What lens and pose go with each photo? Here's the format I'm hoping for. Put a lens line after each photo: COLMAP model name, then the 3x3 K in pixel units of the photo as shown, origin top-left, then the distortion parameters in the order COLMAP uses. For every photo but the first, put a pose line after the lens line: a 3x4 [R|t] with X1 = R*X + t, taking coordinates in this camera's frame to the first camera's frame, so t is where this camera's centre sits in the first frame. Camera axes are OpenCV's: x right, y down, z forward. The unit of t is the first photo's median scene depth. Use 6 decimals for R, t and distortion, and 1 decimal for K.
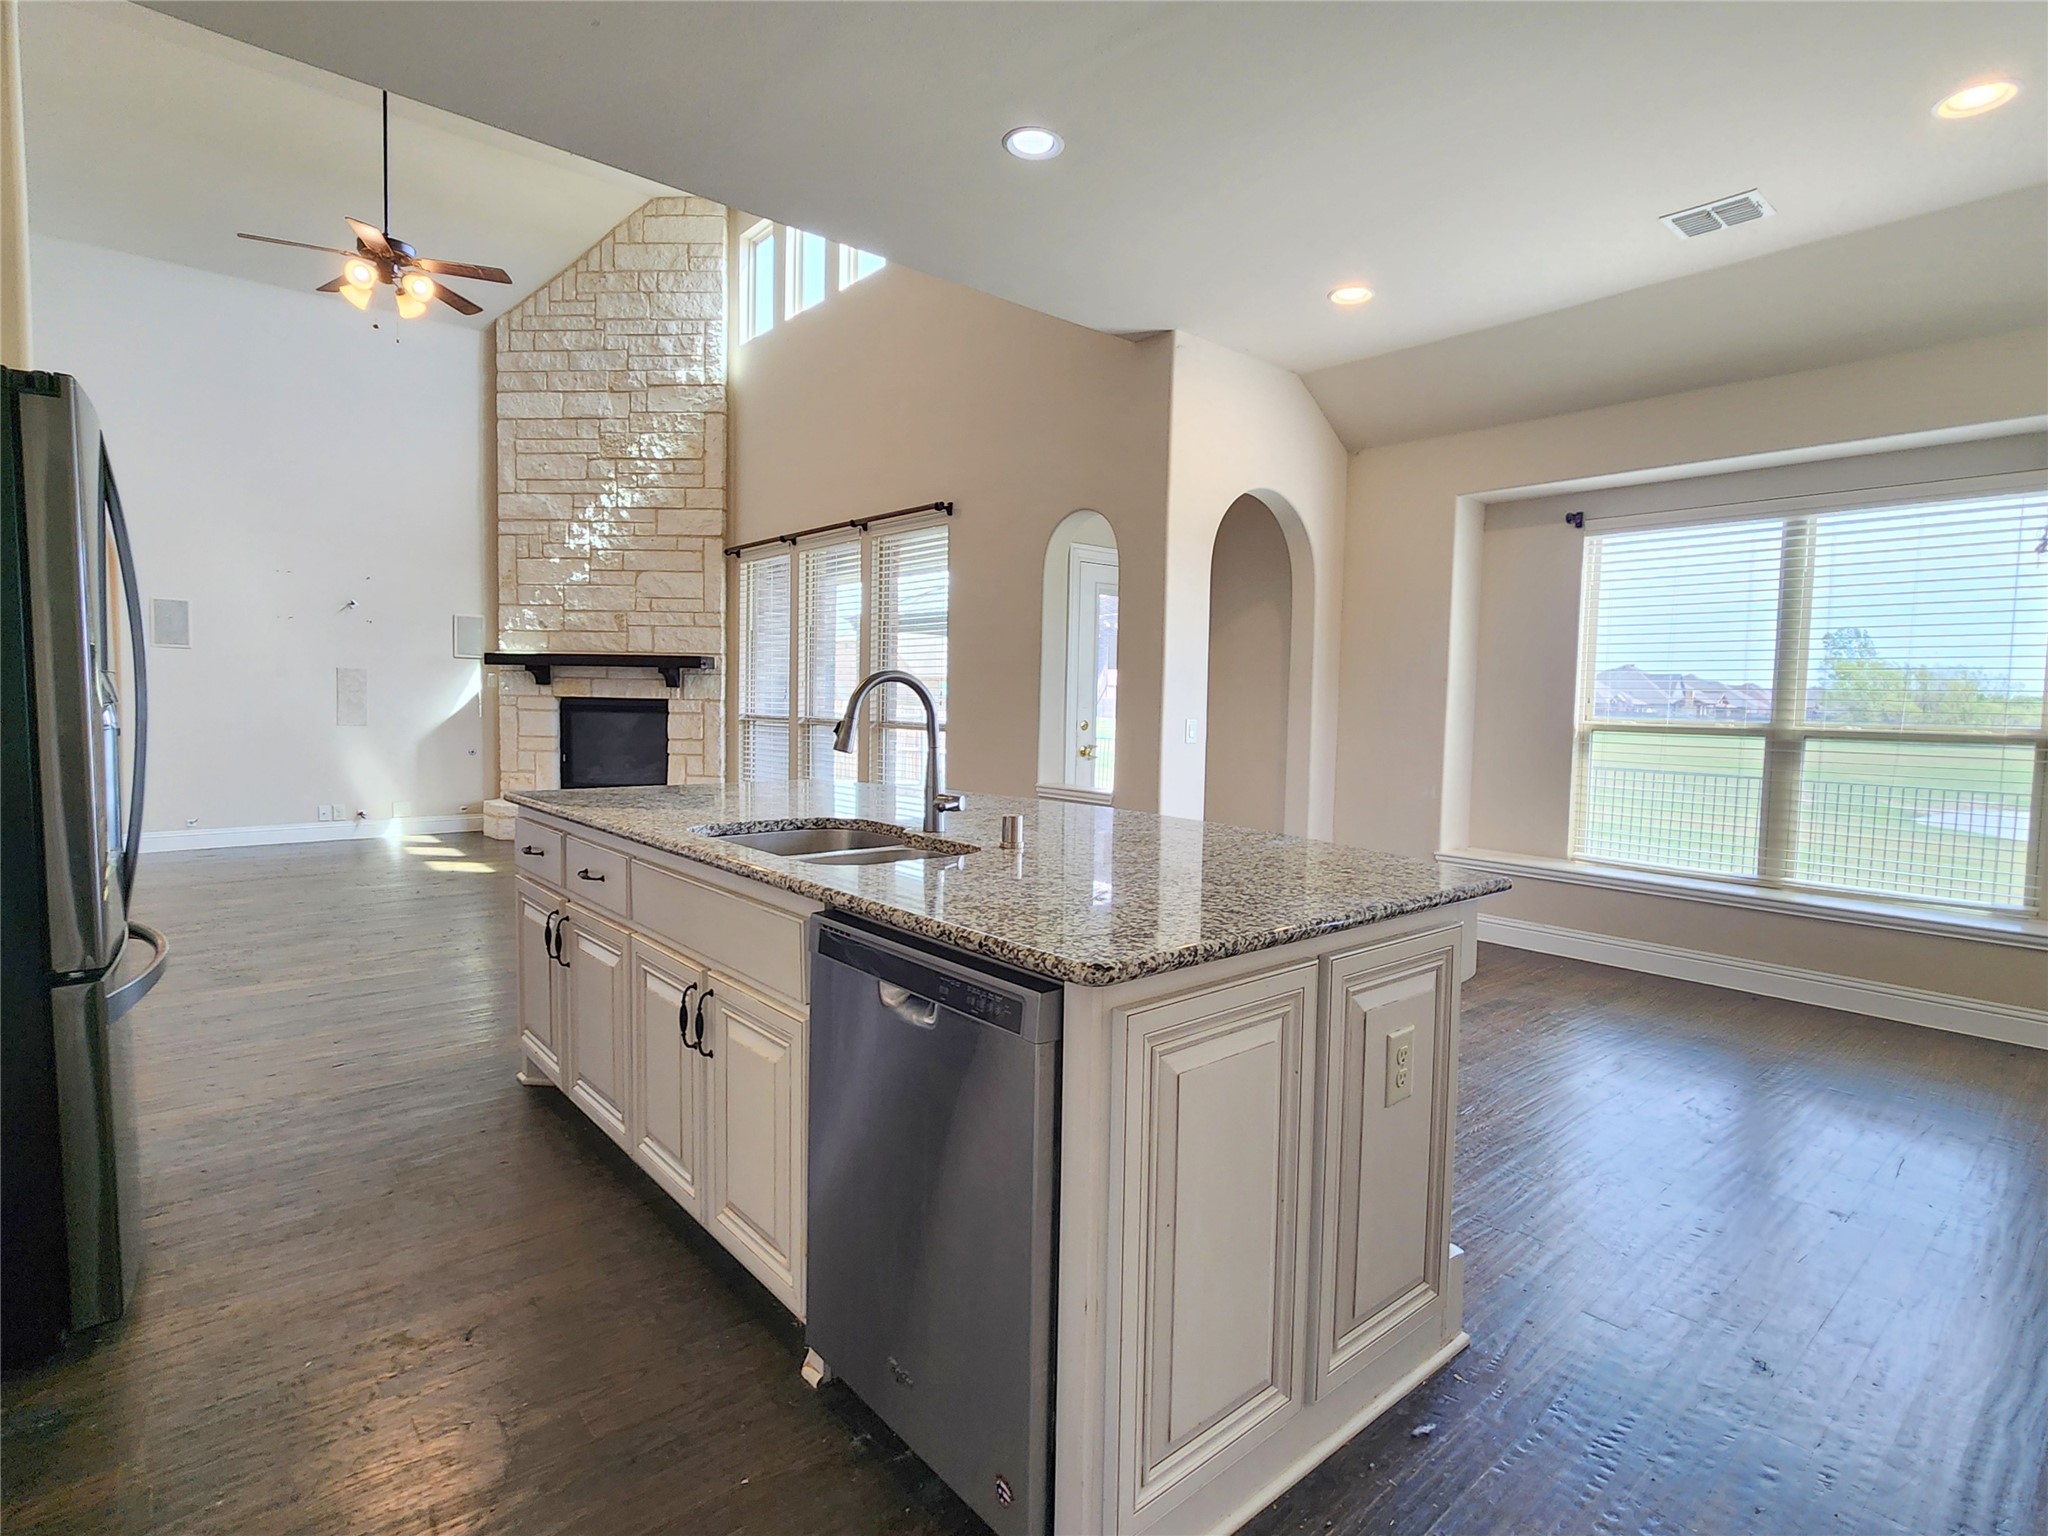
lens RADIAL K [[1020.8, 0, 1022.8], [0, 1020.8, 760.2], [0, 0, 1]] dist [-0.000165, 0.000596]
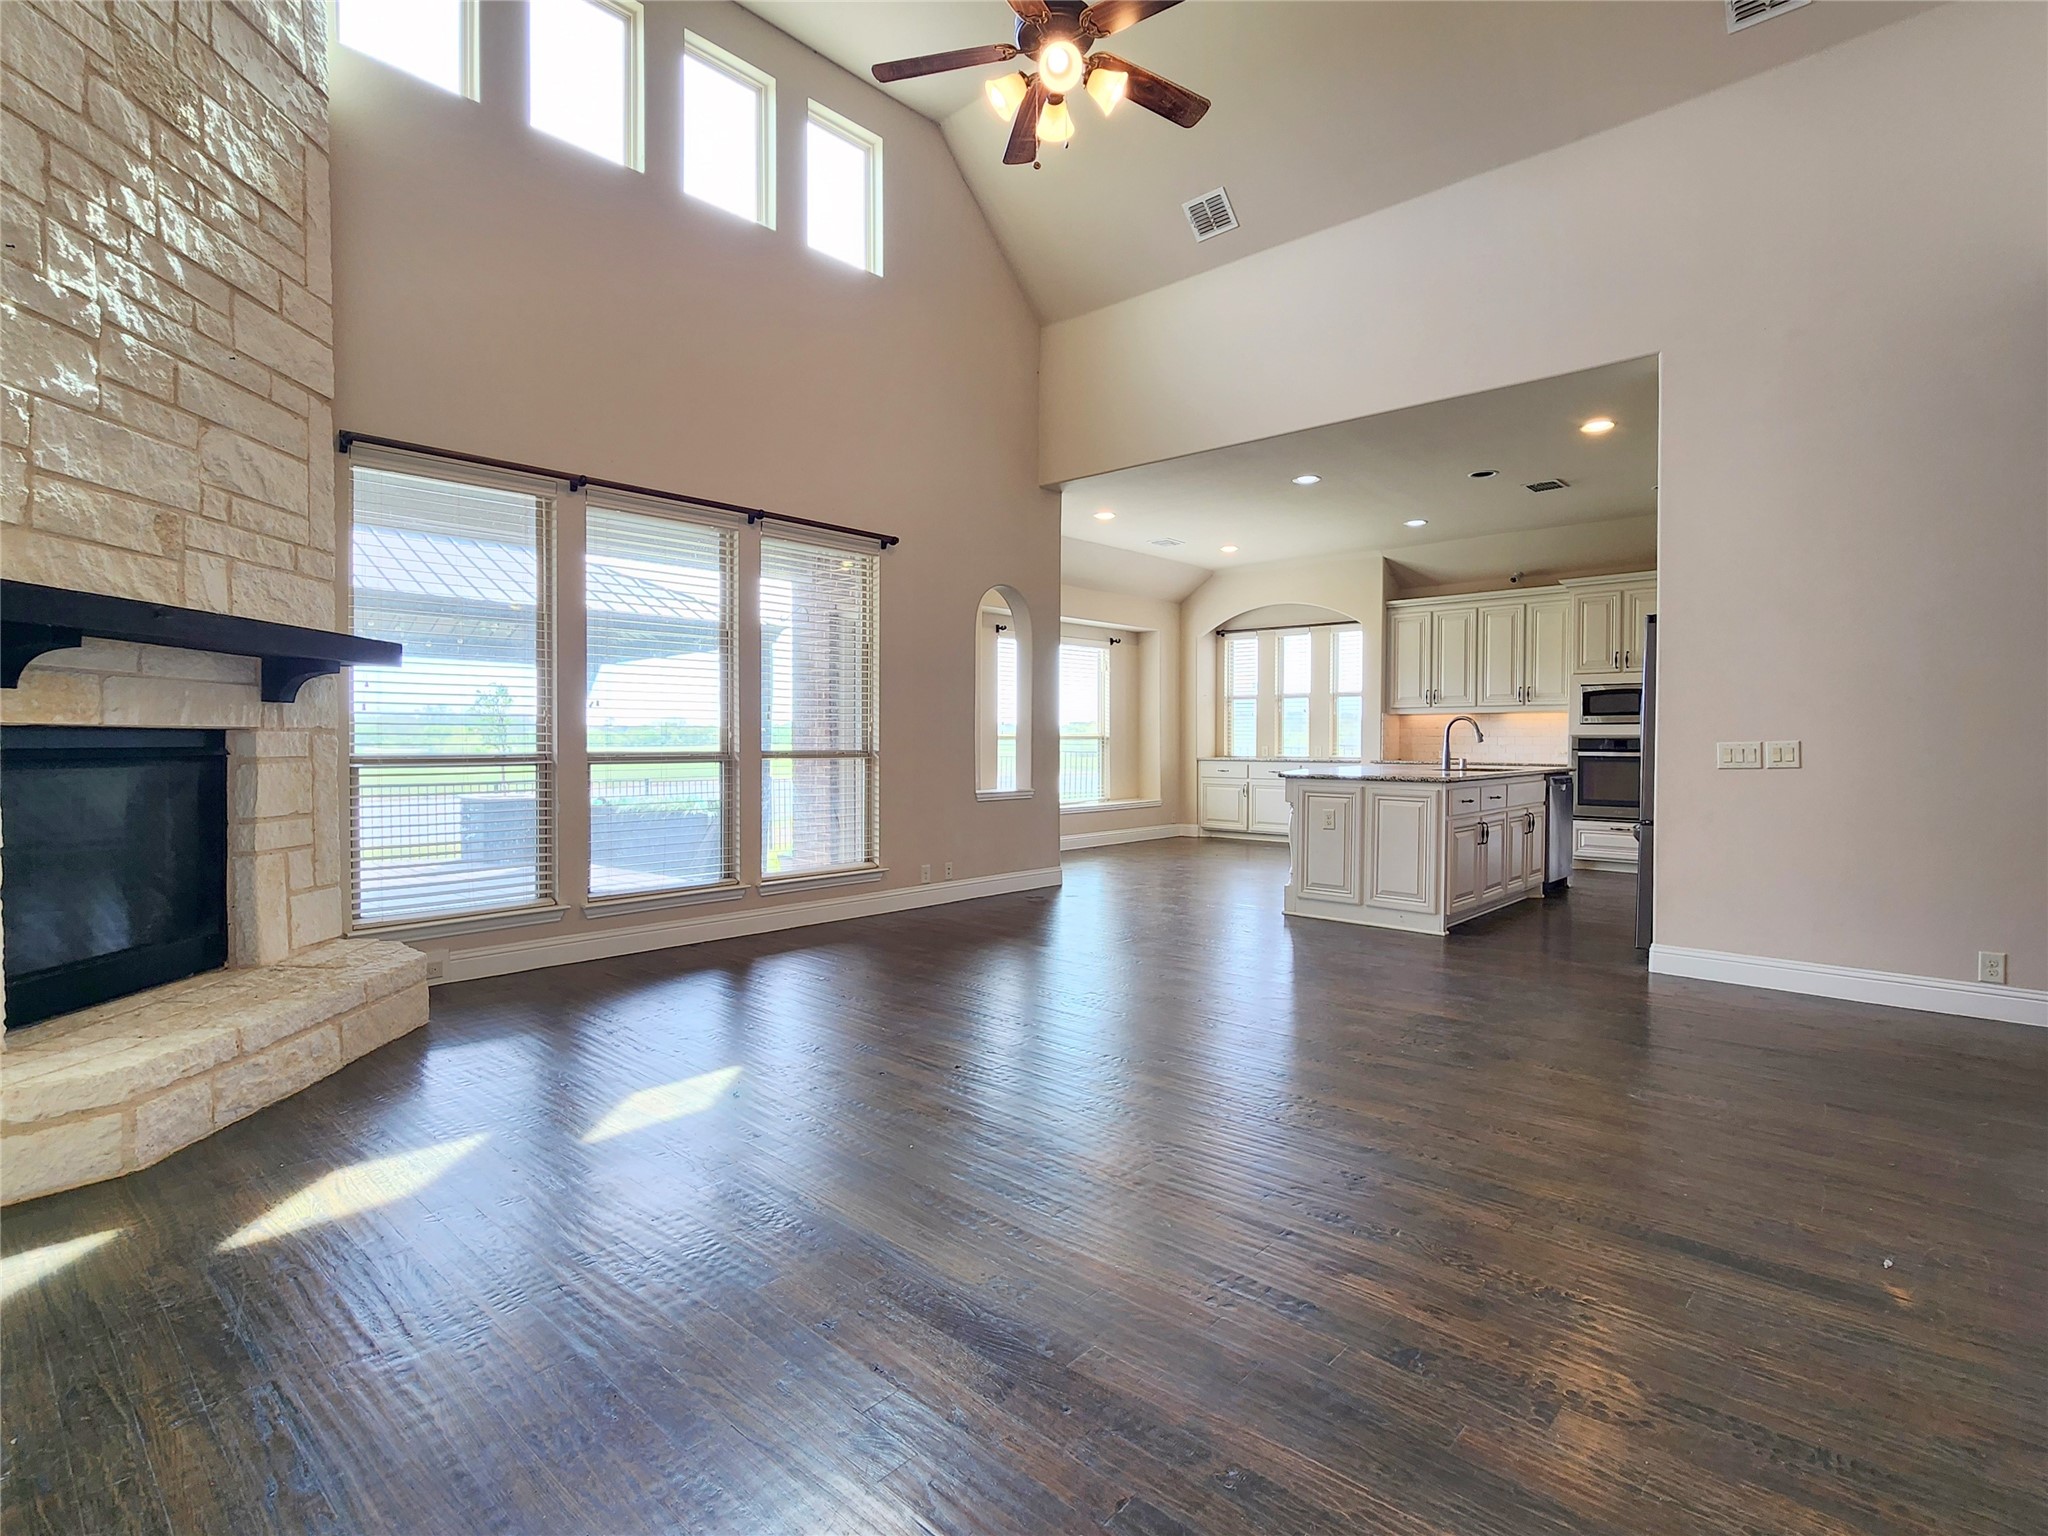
lens RADIAL K [[1020.8, 0, 1022.8], [0, 1020.8, 760.2], [0, 0, 1]] dist [-0.000165, 0.000596]
pose [[-0.115925, -0.040822, 0.992419, -0.833372], [0.057543, 0.997201, 0.047740, -0.048863], [-0.991590, 0.062641, -0.113252, 0.730470]]
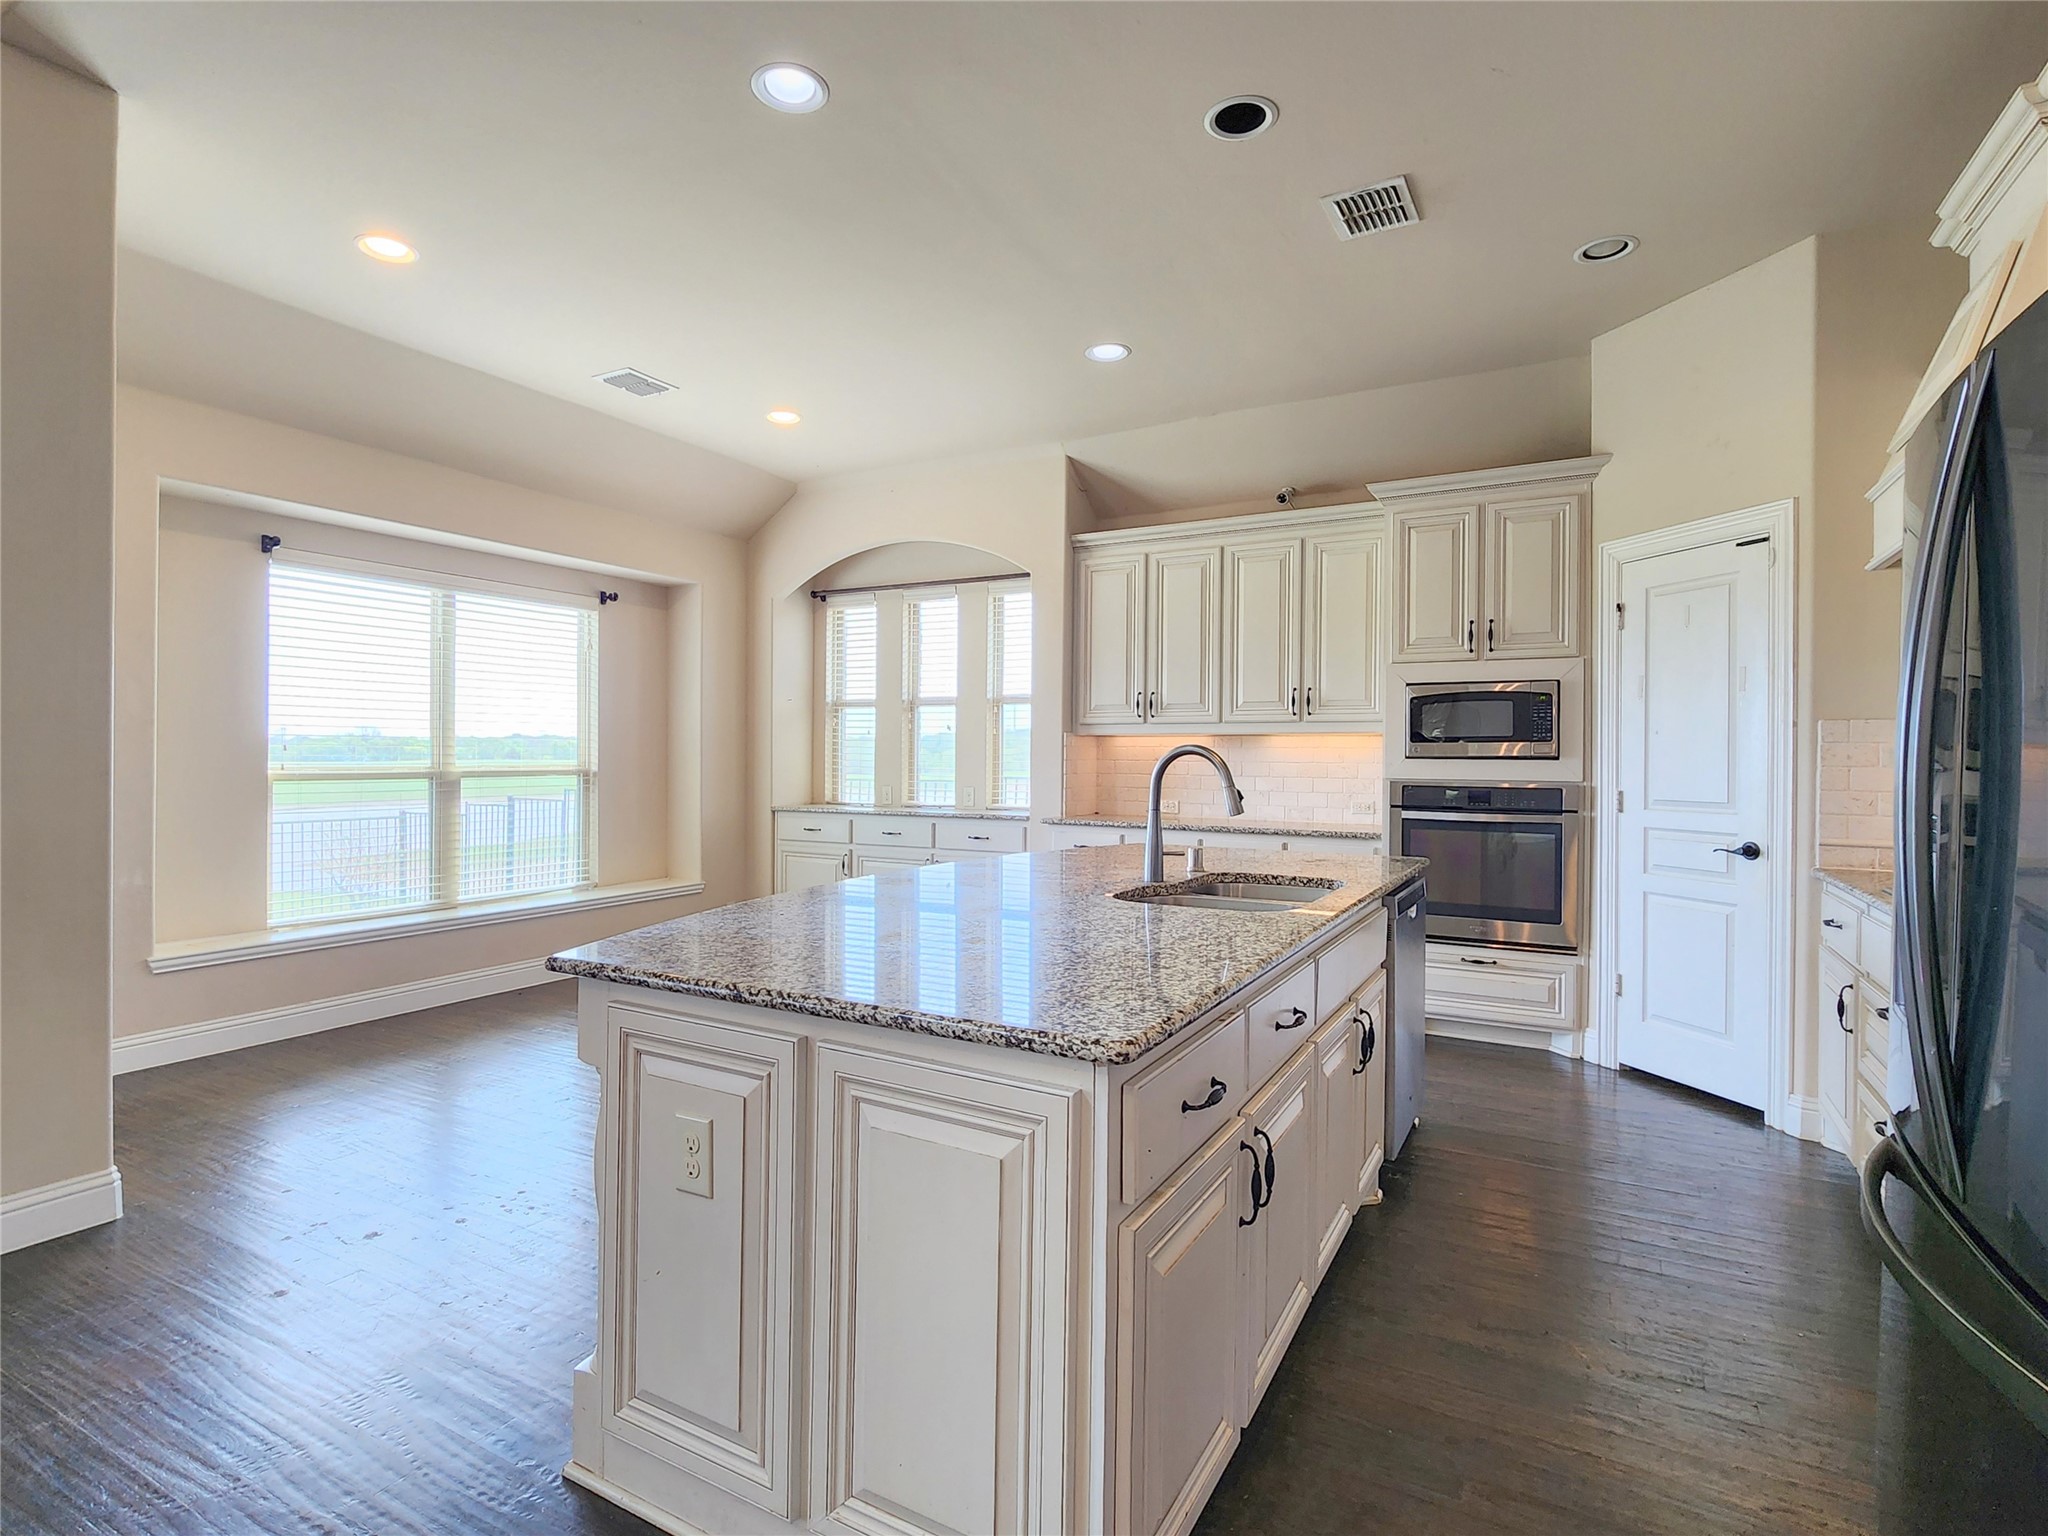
lens RADIAL K [[1020.8, 0, 1022.8], [0, 1020.8, 760.2], [0, 0, 1]] dist [-0.000165, 0.000596]
pose [[-0.340563, -0.027365, 0.939823, -0.316958], [0.045117, 0.997949, 0.045407, -0.036521], [-0.939139, 0.057866, -0.338630, 0.429418]]
